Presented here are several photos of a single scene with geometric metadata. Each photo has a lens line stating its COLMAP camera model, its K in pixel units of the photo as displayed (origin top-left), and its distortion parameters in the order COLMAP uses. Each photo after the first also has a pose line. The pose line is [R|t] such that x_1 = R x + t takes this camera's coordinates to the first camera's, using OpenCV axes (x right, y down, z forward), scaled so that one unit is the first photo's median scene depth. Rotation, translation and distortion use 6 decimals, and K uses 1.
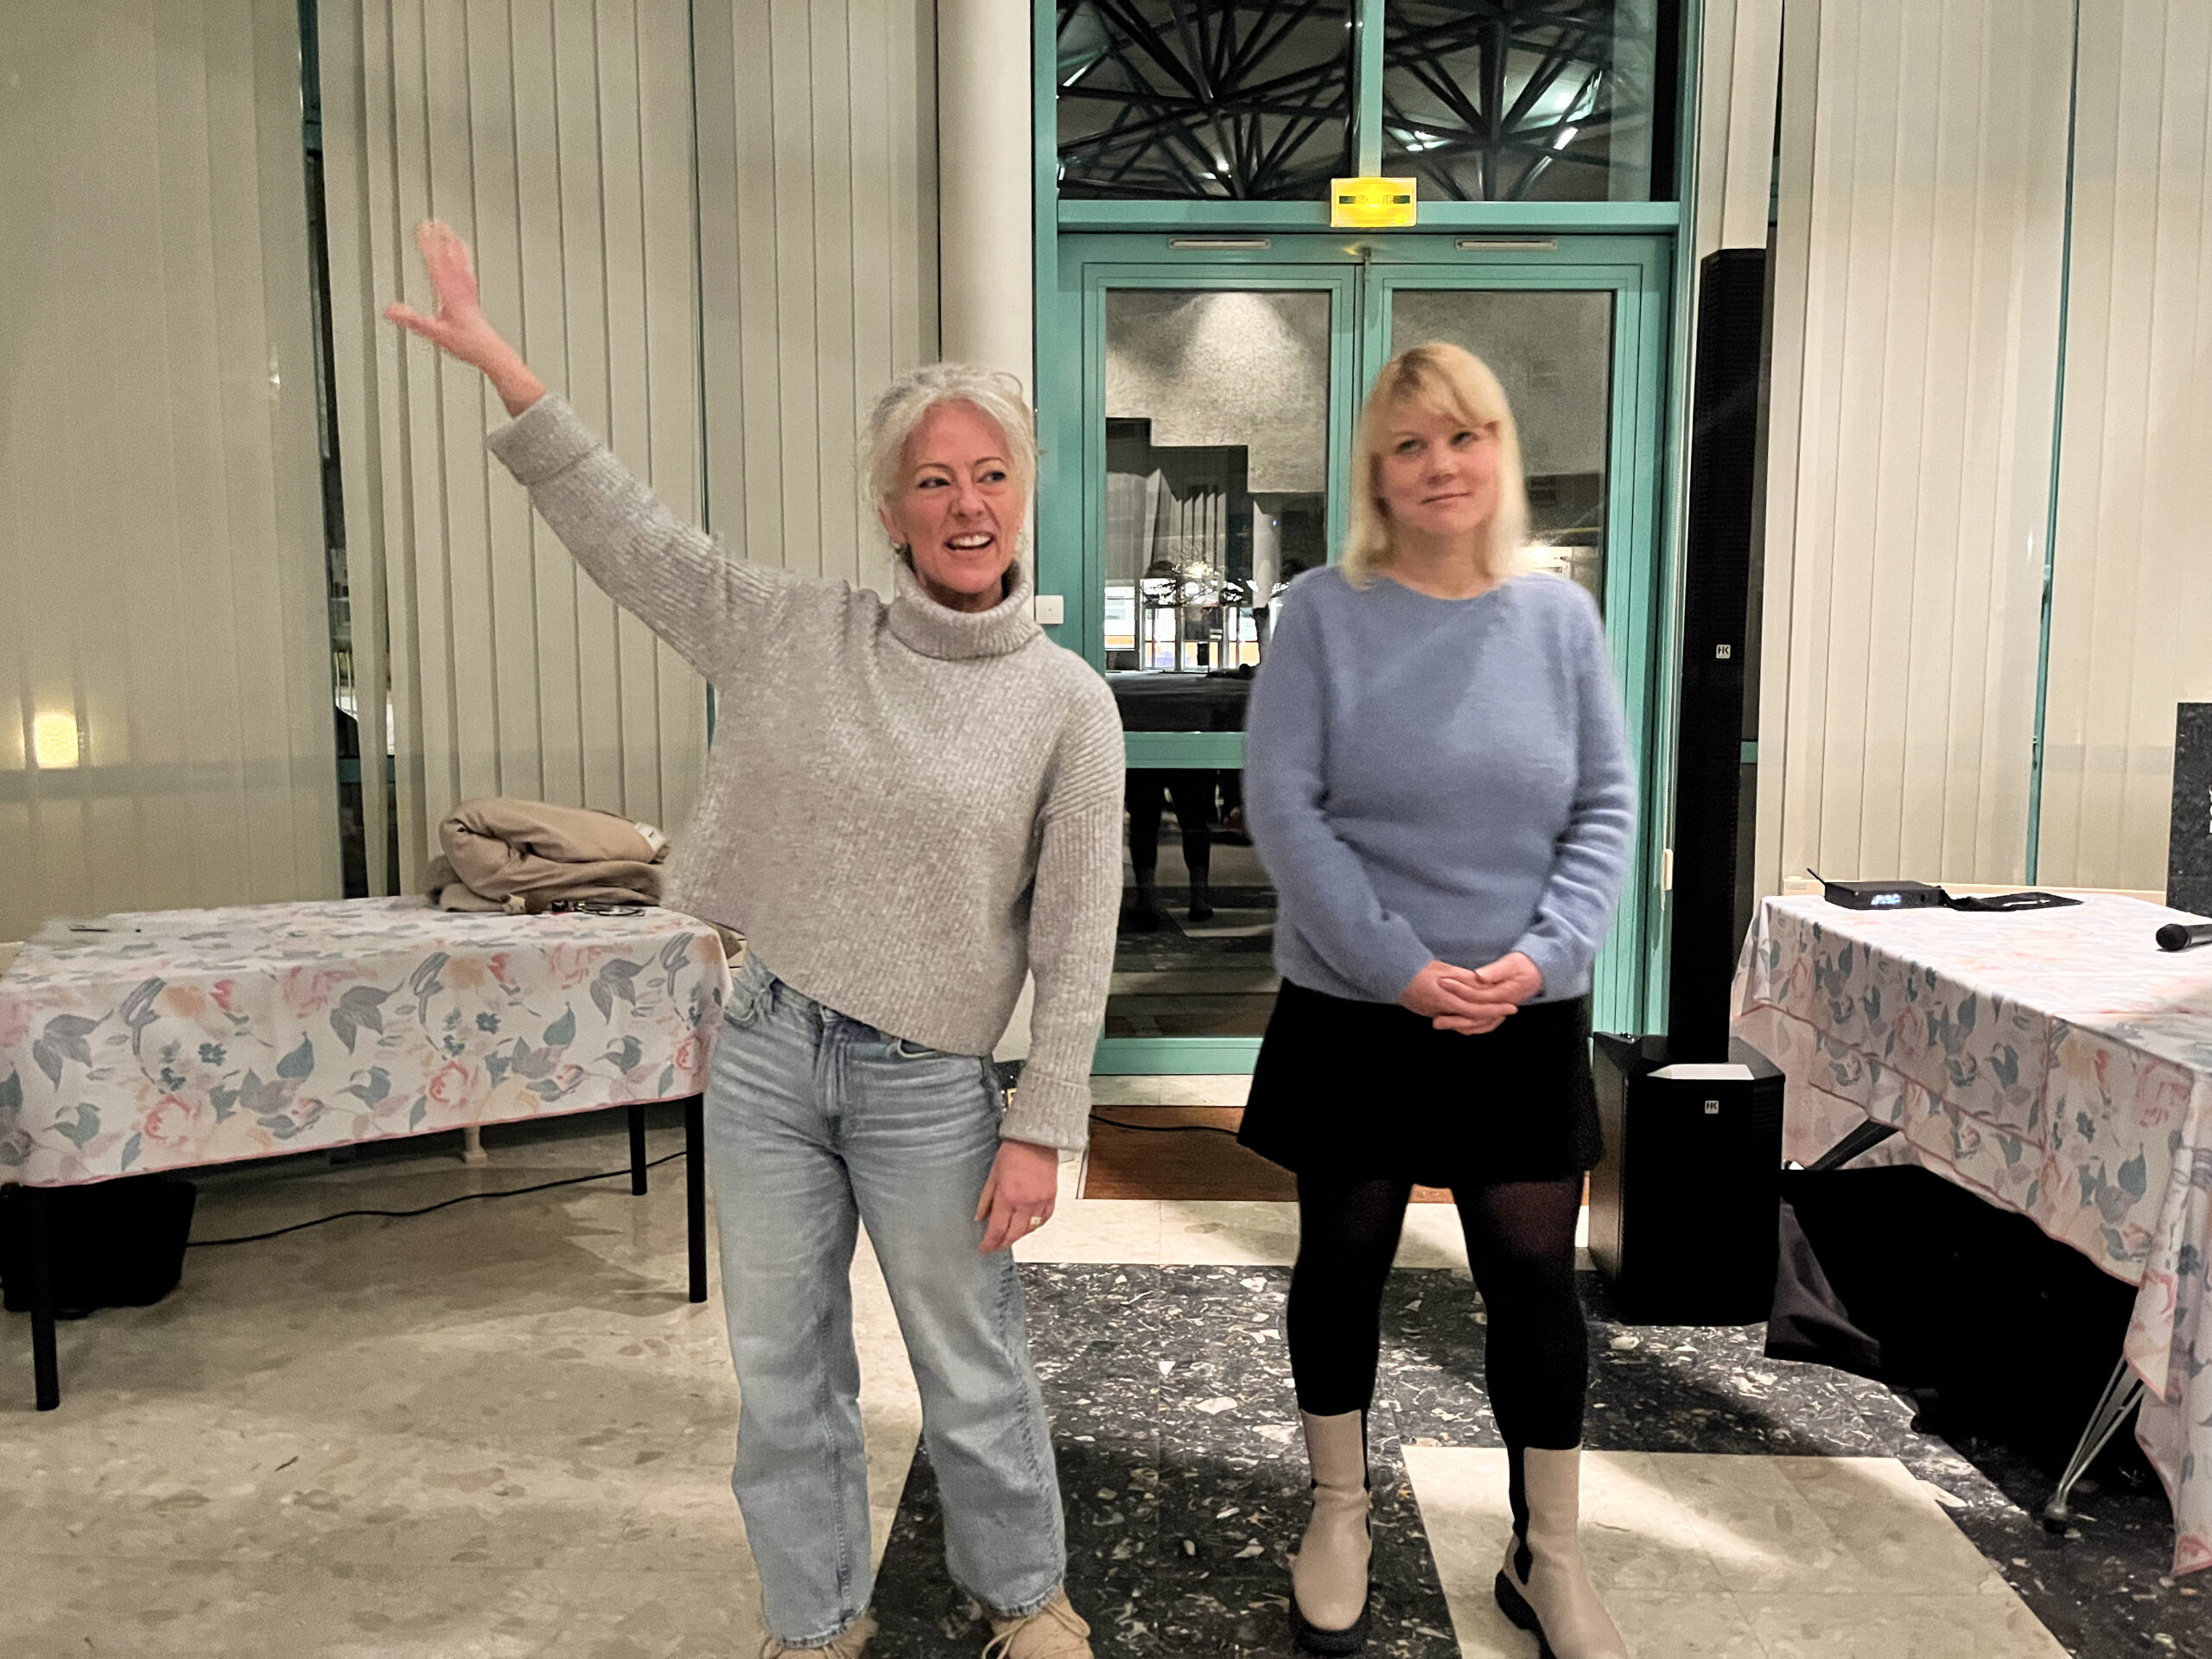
lens RADIAL K [[1663.2, 0, 1107.9], [0, 1663.2, 820.3], [0, 0, 1]] dist [0.074998, -0.093226]
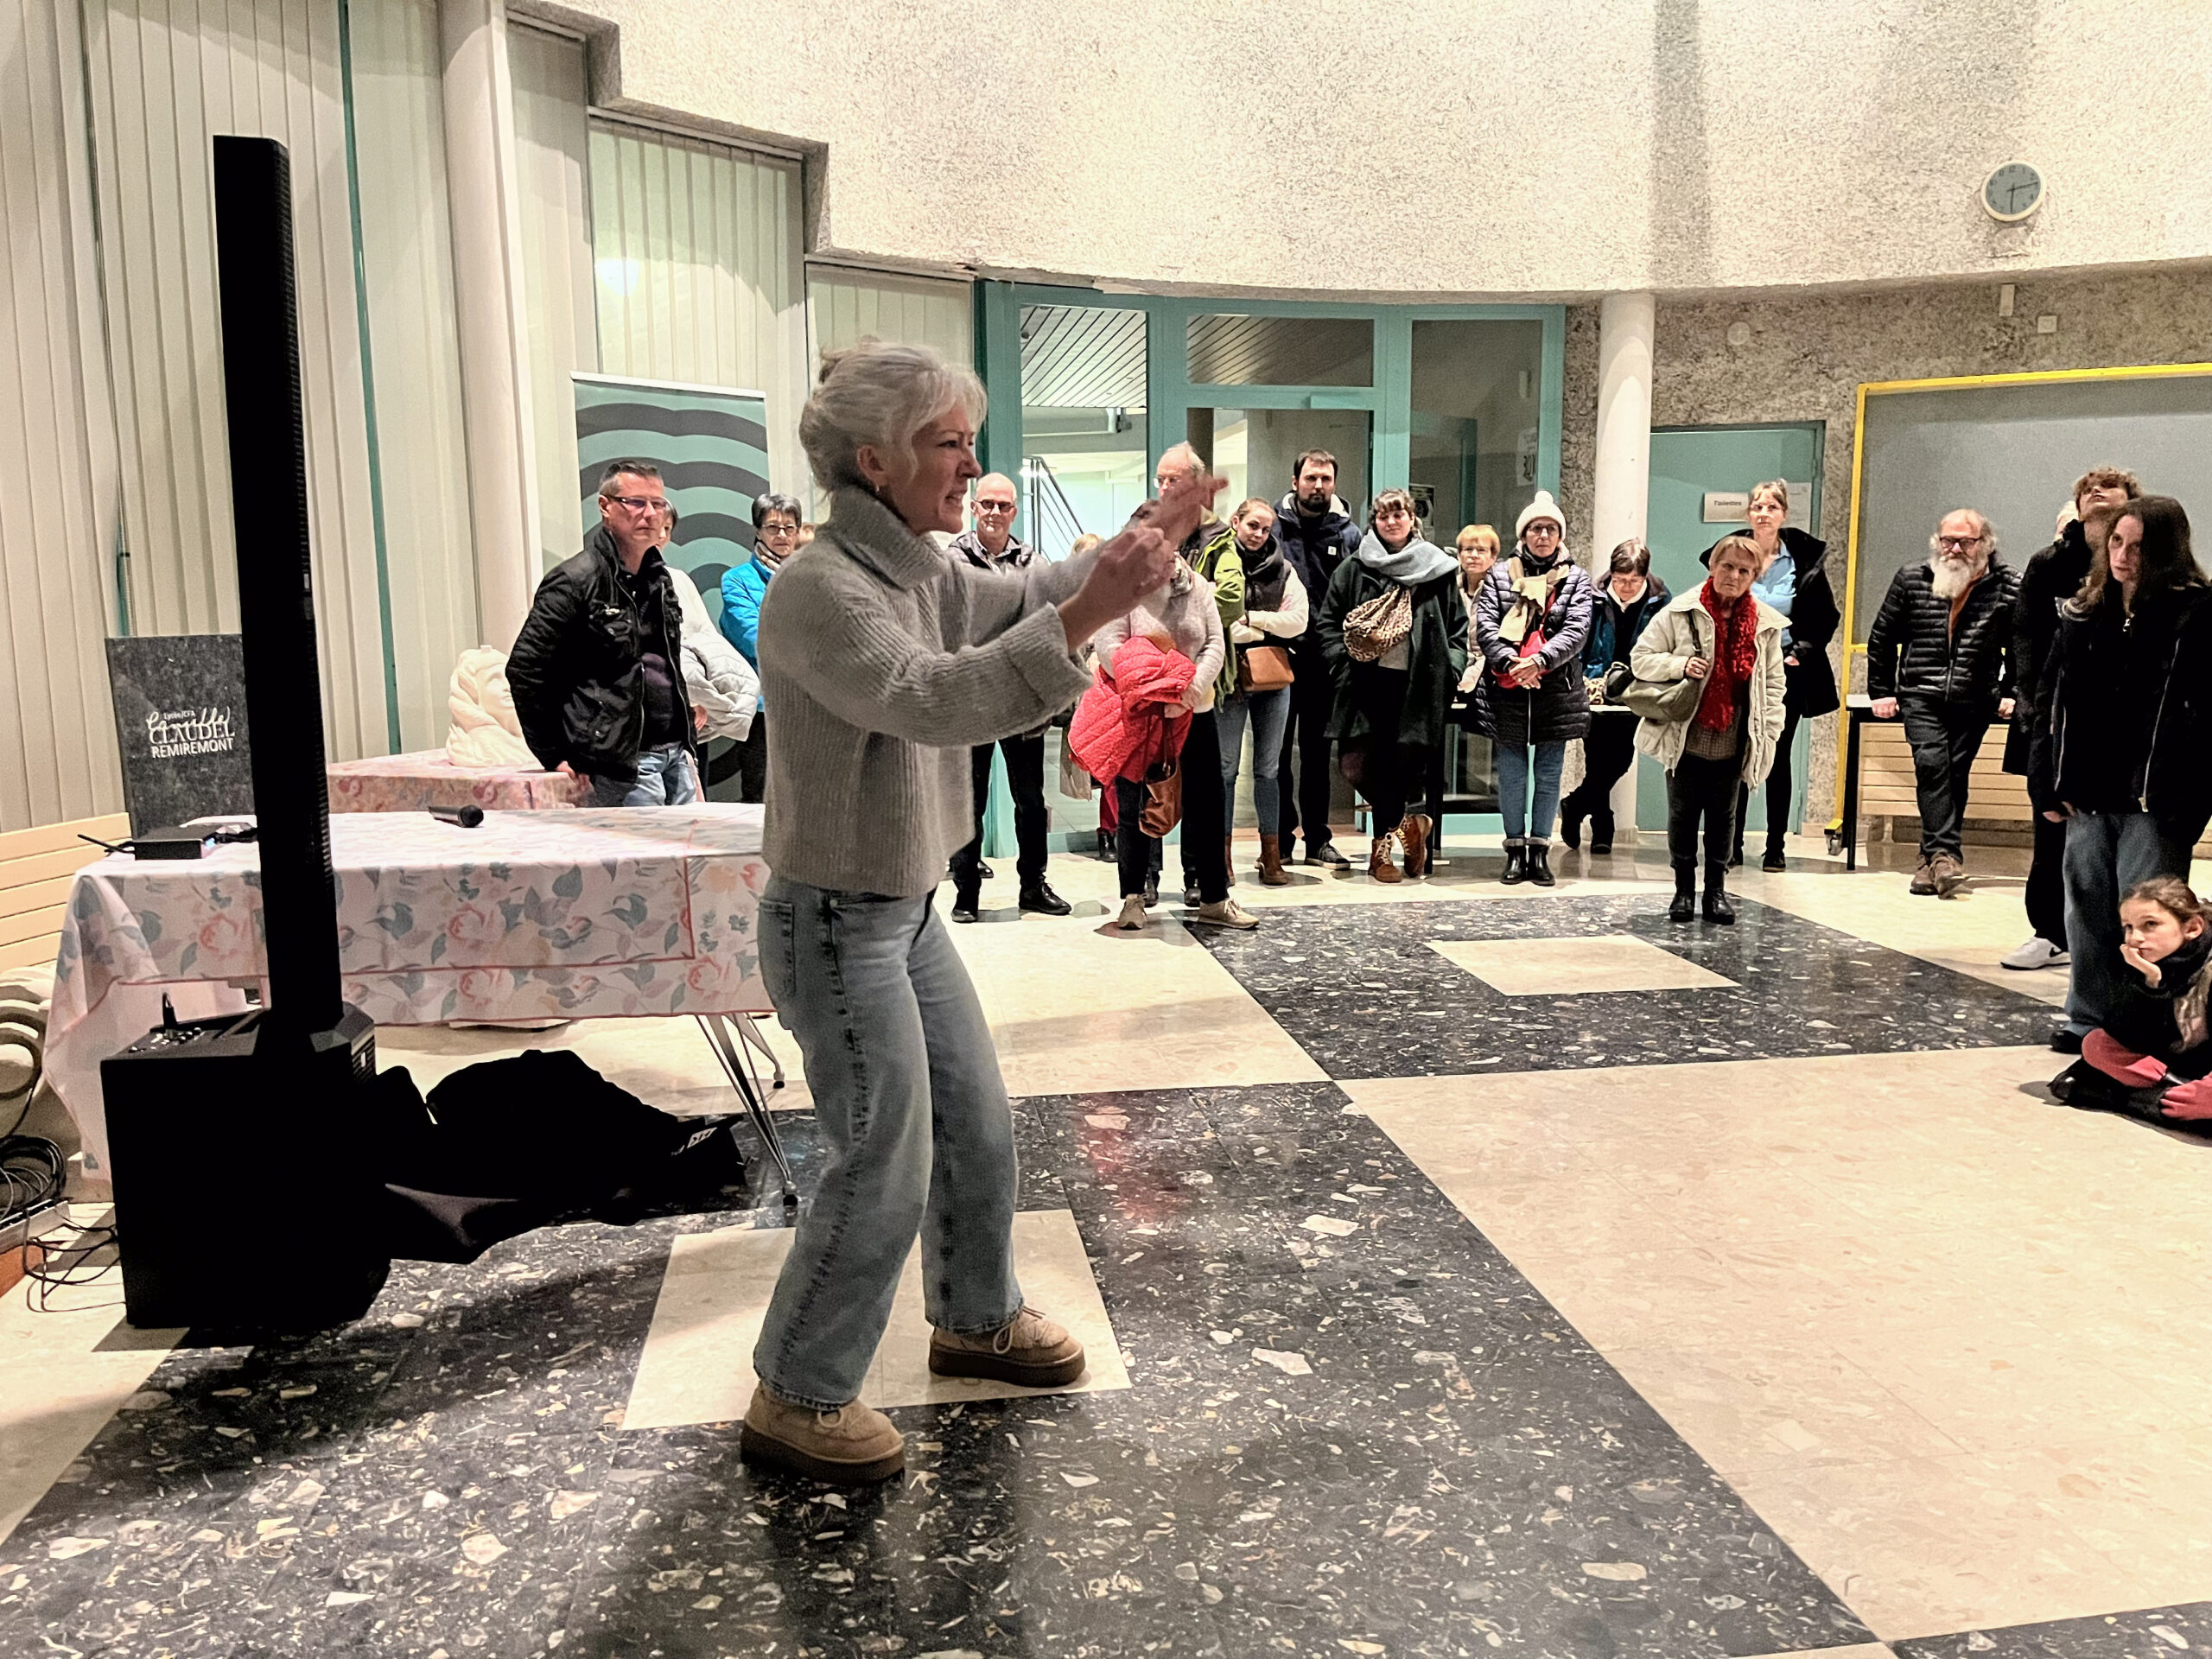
lens RADIAL K [[1663.2, 0, 1128.6], [0, 1663.2, 809.3], [0, 0, 1]] dist [0.074998, -0.093226]
pose [[-0.182853, -0.130326, 0.974464, -0.636926], [0.112873, 0.981838, 0.152493, -0.067282], [-0.976639, 0.137874, -0.164822, 0.706584]]
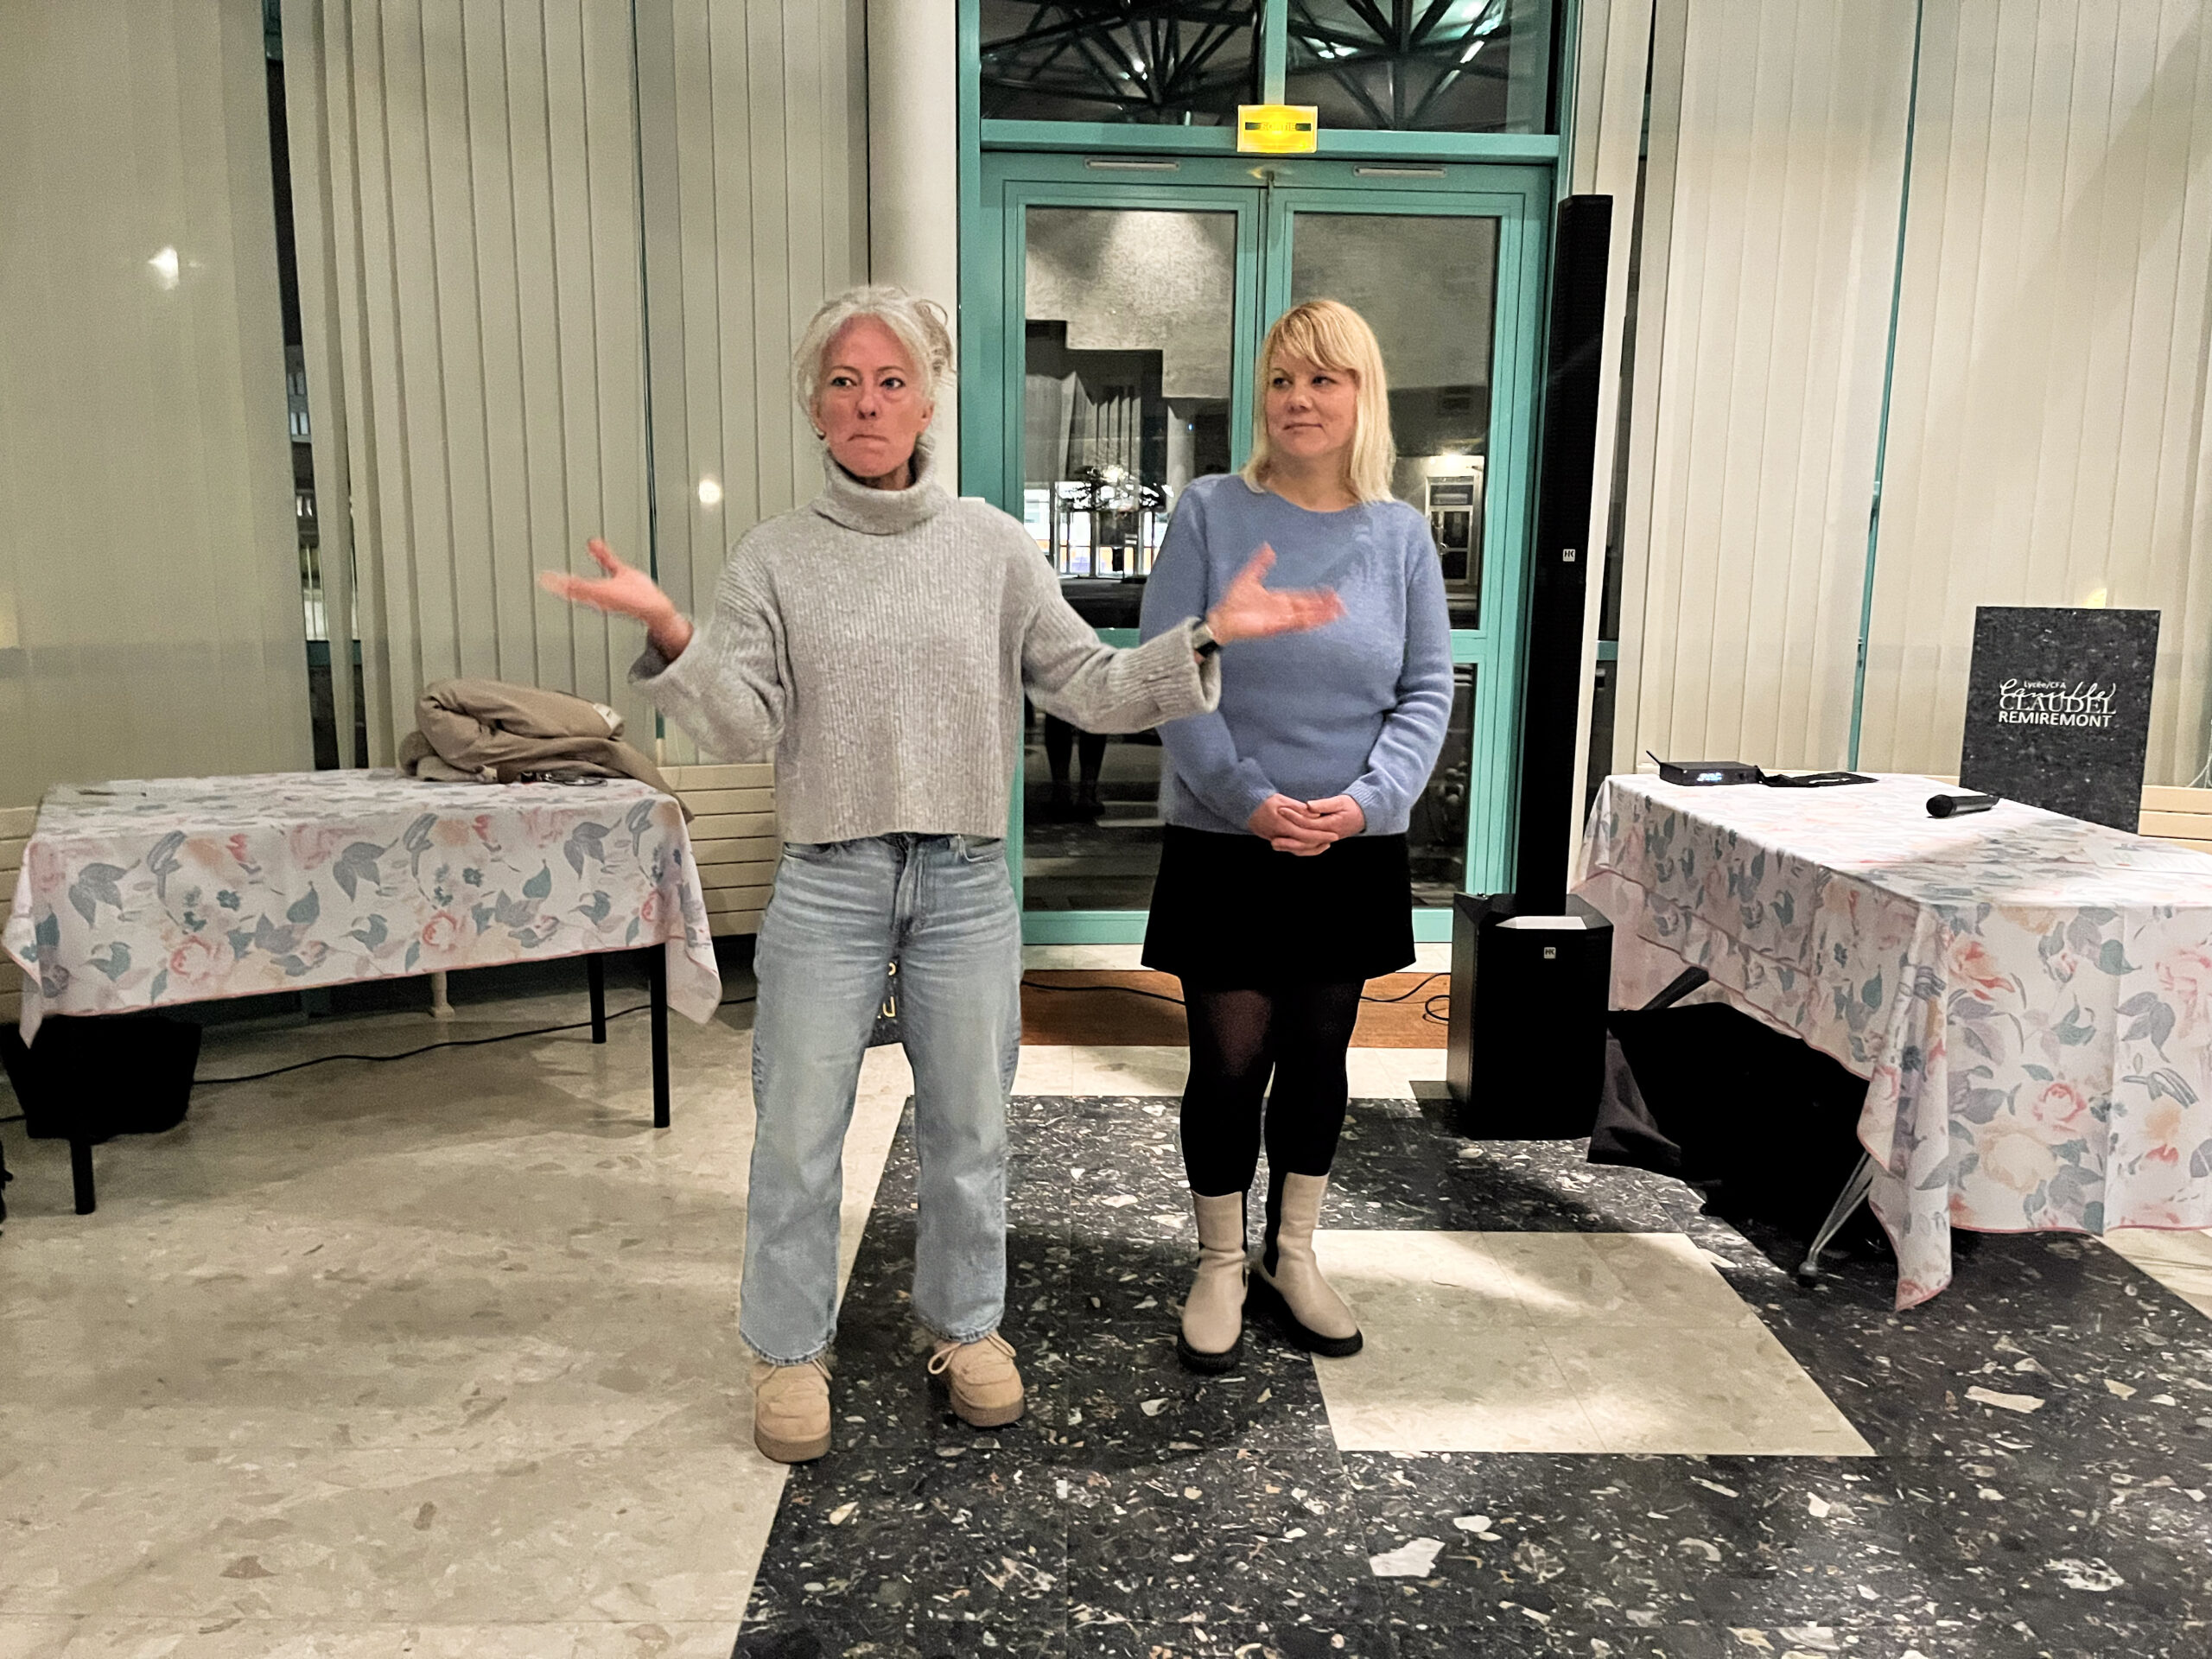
lens RADIAL K [[1663.2, 0, 1101.5], [0, 1663.2, 831.2], [0, 0, 1]] dist [0.074998, -0.093226]
pose [[0.998838, 0.003484, 0.048070, -0.004577], [-0.006485, 0.998029, 0.062416, 0.017062], [-0.047758, -0.062655, 0.996892, -0.128646]]
